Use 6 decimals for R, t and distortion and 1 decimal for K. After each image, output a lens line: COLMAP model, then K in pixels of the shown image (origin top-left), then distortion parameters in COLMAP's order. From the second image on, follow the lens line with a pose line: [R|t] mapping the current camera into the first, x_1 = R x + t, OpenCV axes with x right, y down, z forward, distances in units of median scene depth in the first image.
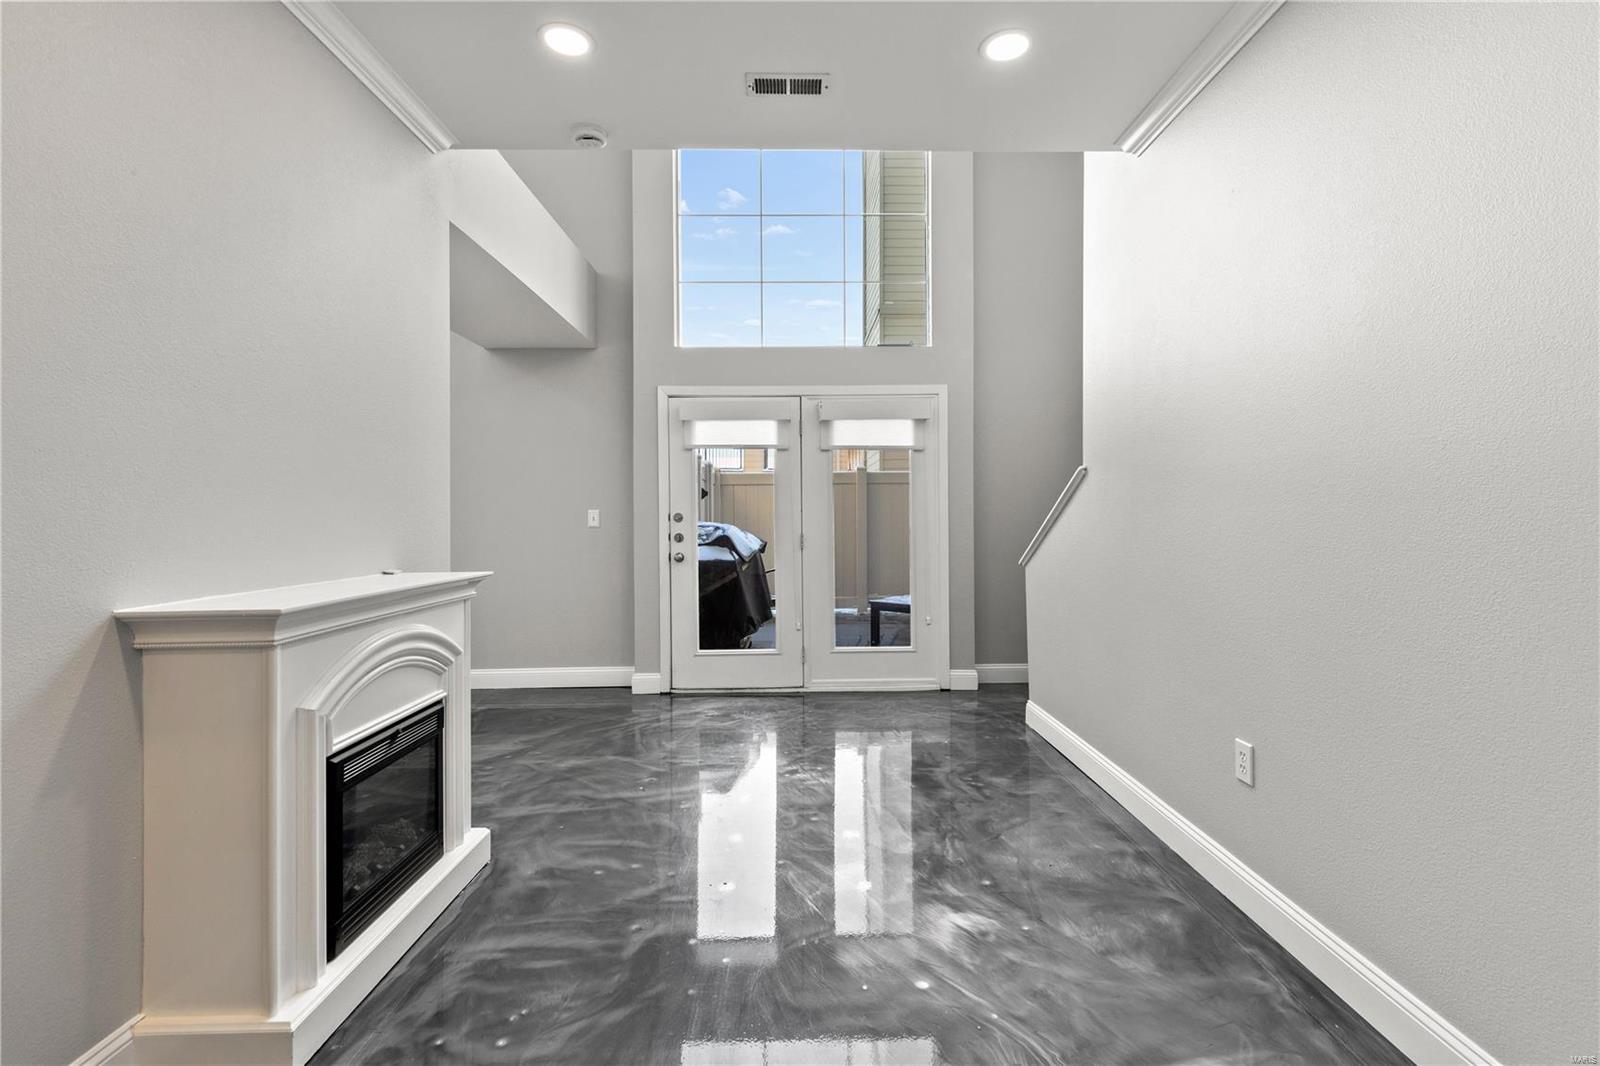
lens RADIAL K [[730.6, 0, 819.7], [0, 730.6, 514.2], [0, 0, 1]] dist [0.007979, -0.000788]
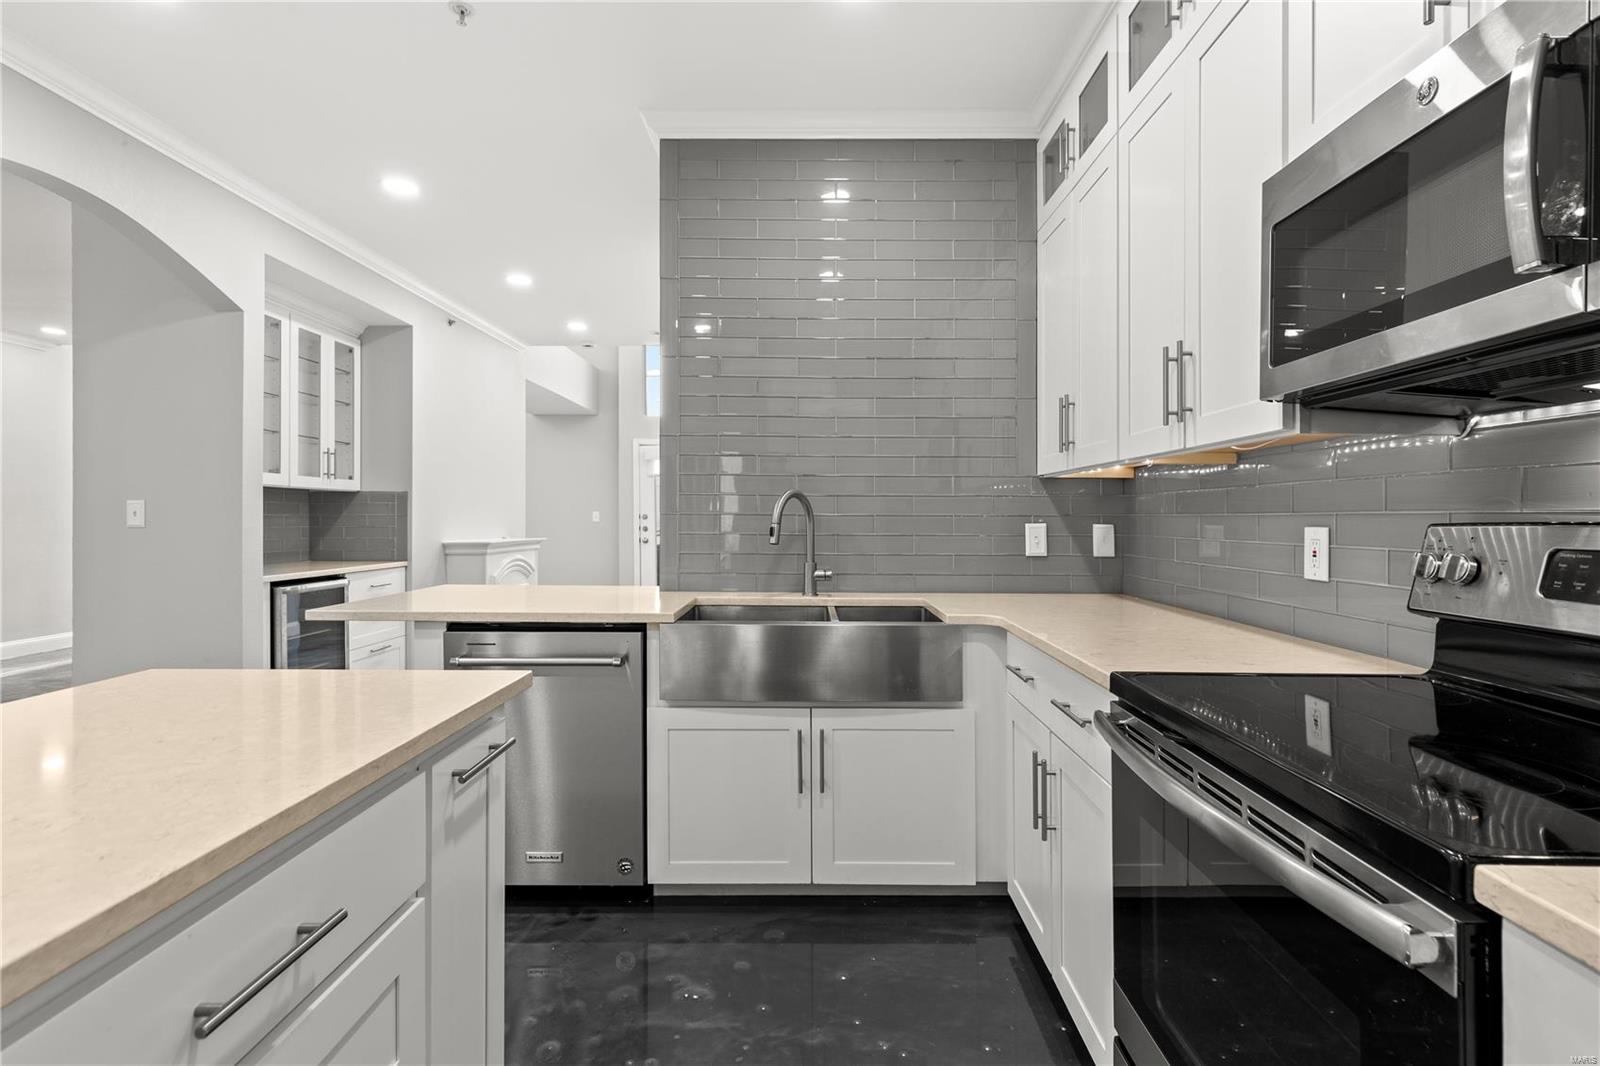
lens RADIAL K [[733.1, 0, 808.3], [0, 733.1, 519.3], [0, 0, 1]] dist [0.002019, -0.000187]
pose [[0.999312, 0.006887, -0.036433, 0.349599], [-0.006789, 0.999973, 0.002791, 0.004342], [0.036451, -0.002542, 0.999332, -0.966353]]
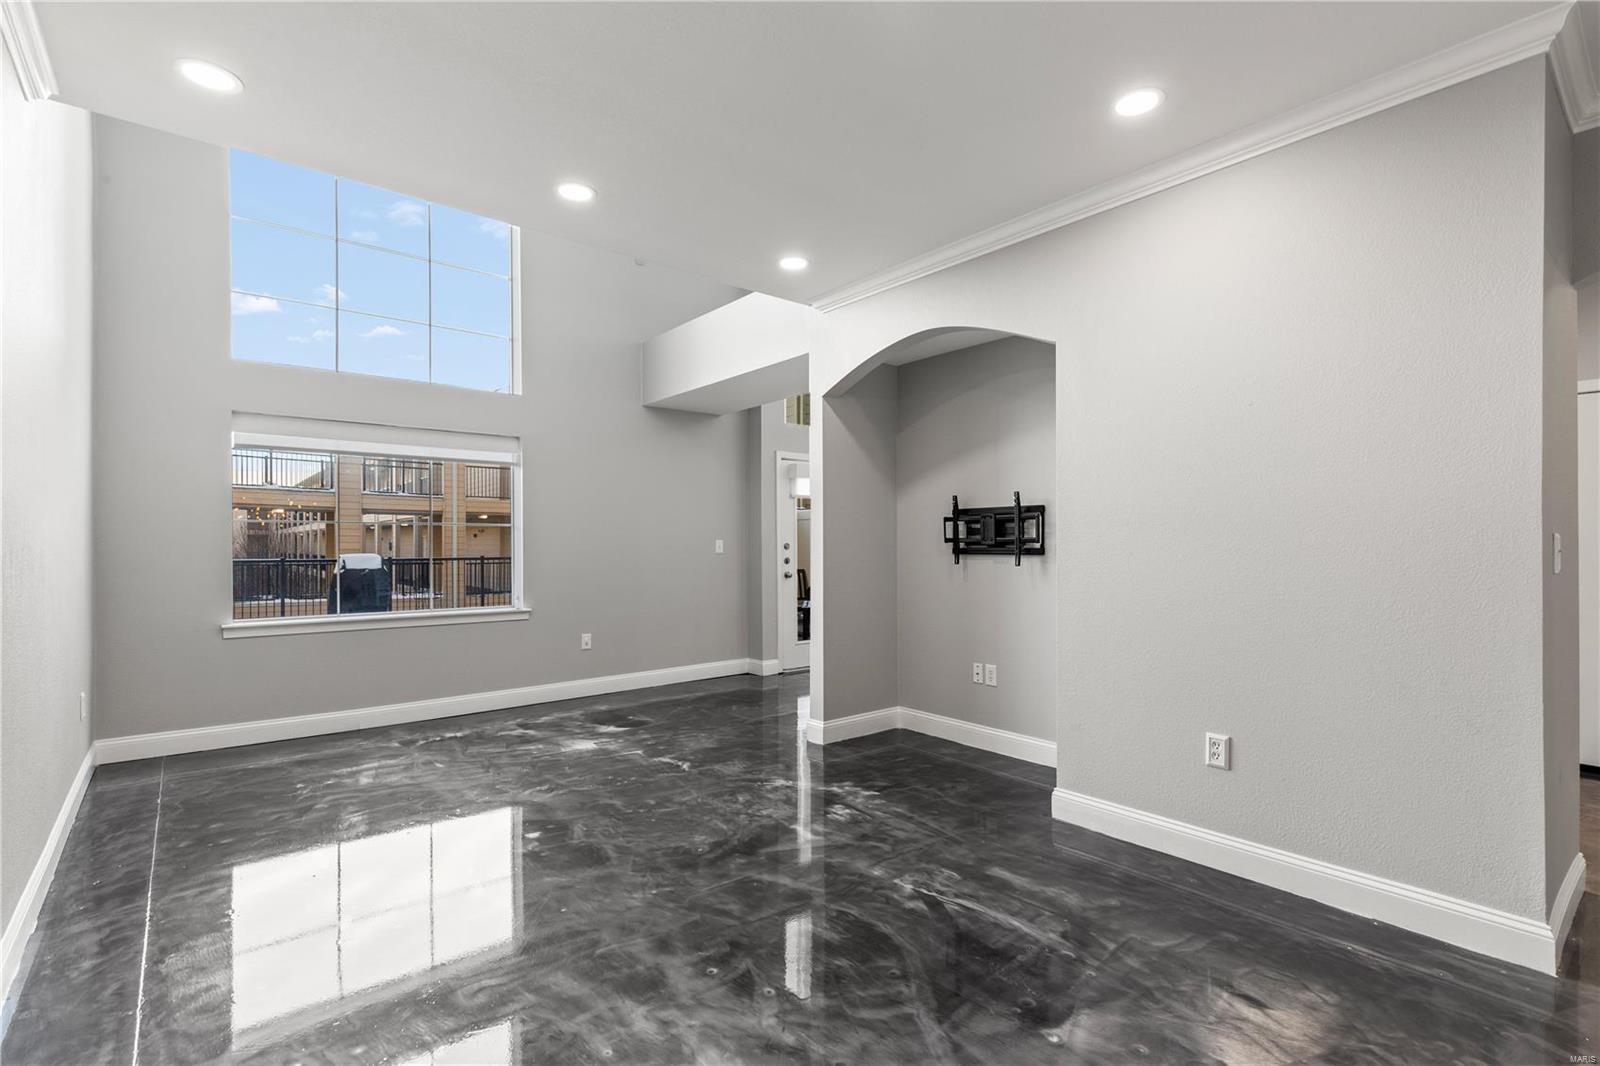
lens RADIAL K [[739.8, 0, 800.0], [0, 739.8, 533.0], [0, 0, 1]] dist [-0.001225, -0.000167]
pose [[0.790706, 0.007529, 0.612150, -1.482208], [-0.005459, 0.999971, -0.005248, -0.019098], [-0.612172, 0.000808, 0.790724, -0.183357]]
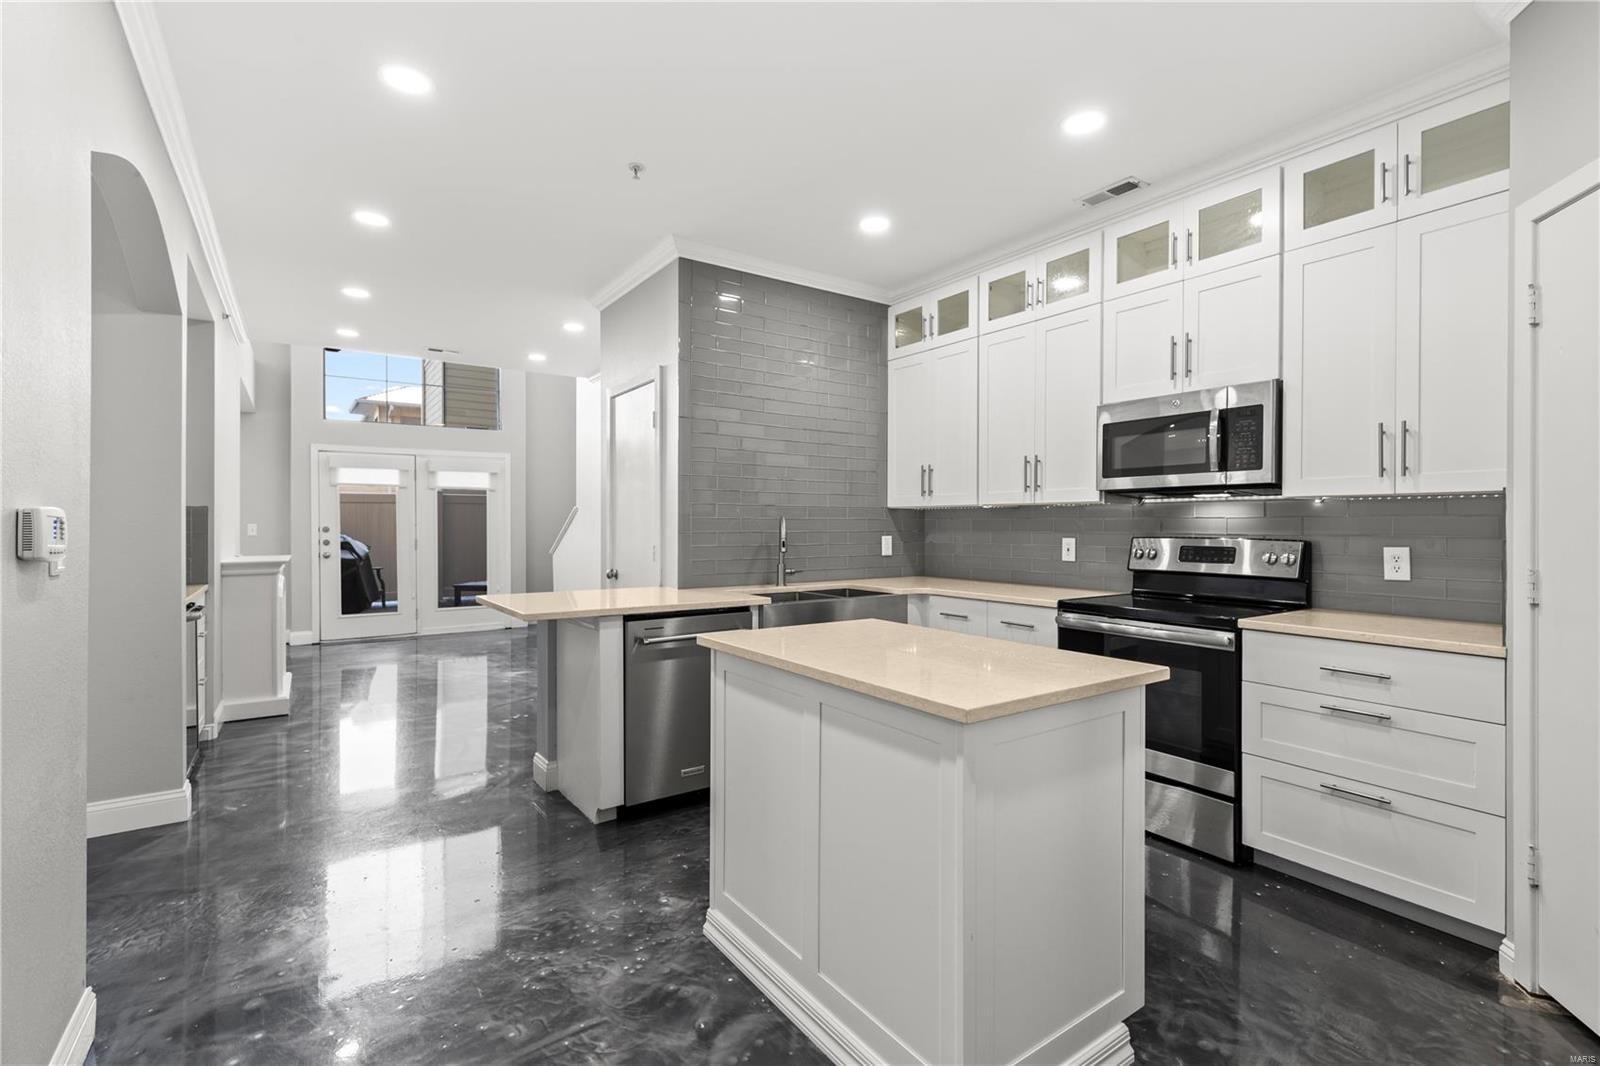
lens RADIAL K [[705.6, 0, 796.0], [0, 705.6, 527.4], [0, 0, 1]] dist [-0.000556, 0.000059]
pose [[0.841524, 0.002276, 0.540215, -0.232877], [-0.003218, 0.999995, 0.000800, -0.006492], [-0.540210, -0.002411, 0.841527, -1.139234]]
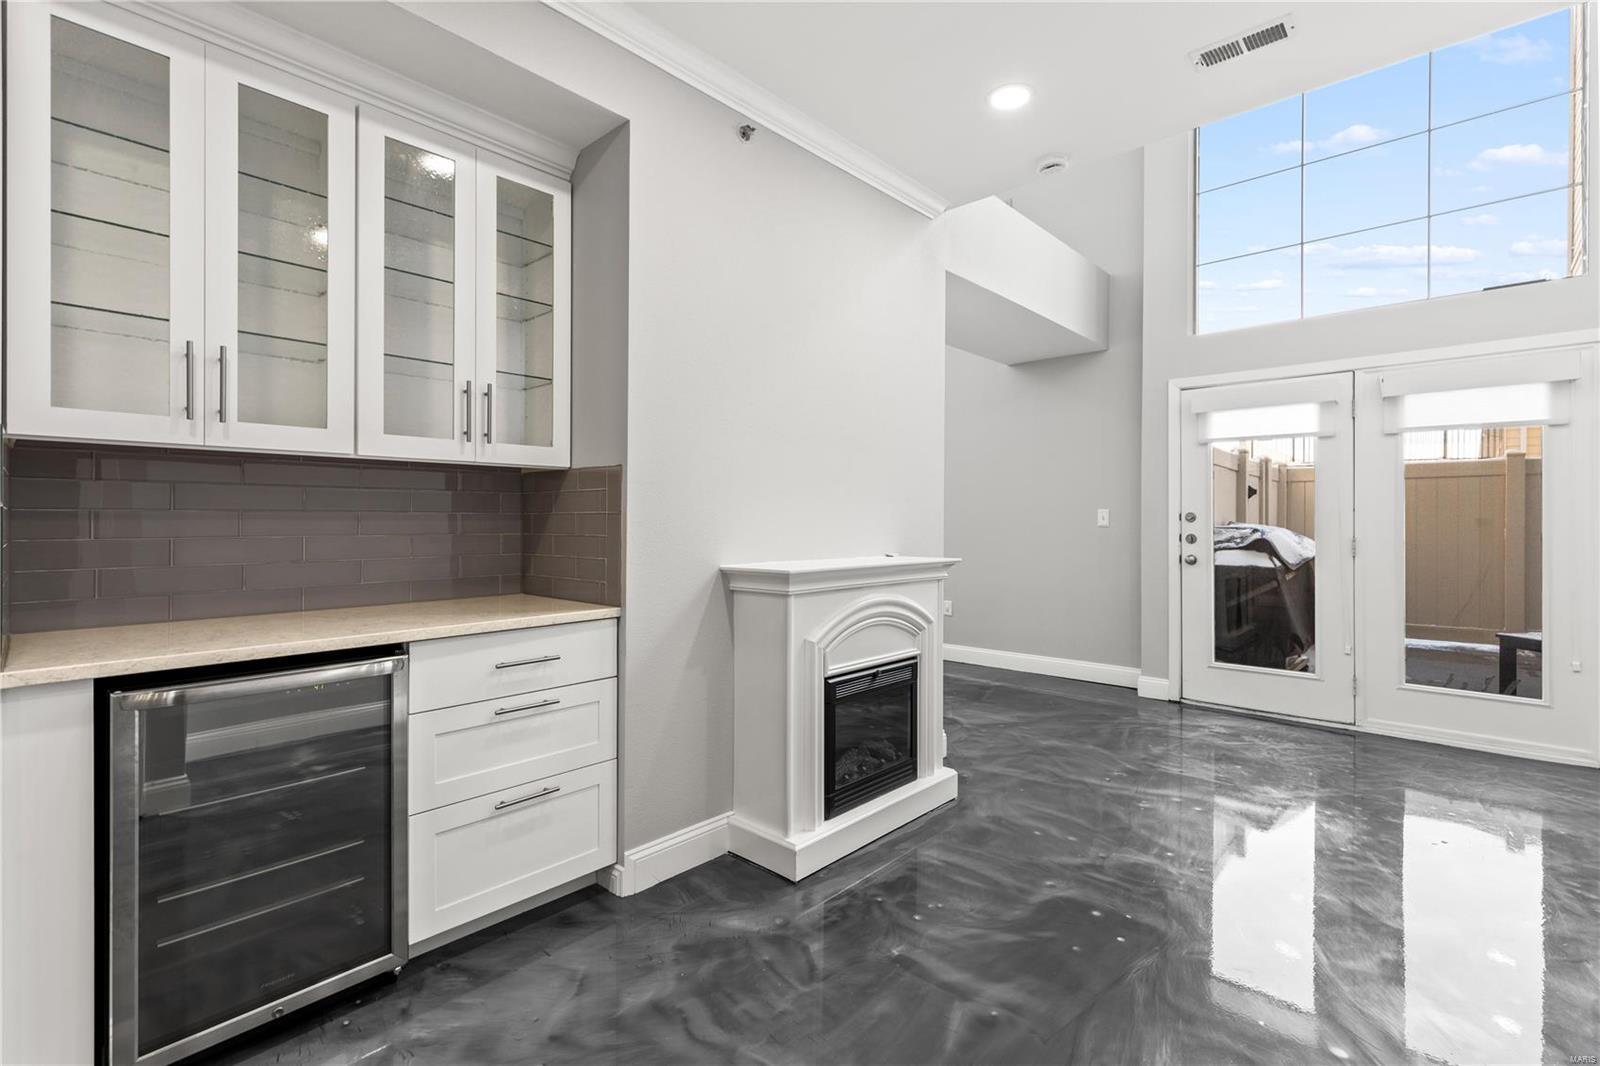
lens RADIAL K [[733.1, 0, 808.3], [0, 733.1, 519.3], [0, 0, 1]] dist [0.002019, -0.000187]
pose [[0.723961, 0.008598, -0.689787, 0.144231], [-0.006019, 0.999963, 0.006147, 0.006058], [0.689814, -0.000299, 0.723986, -0.030565]]
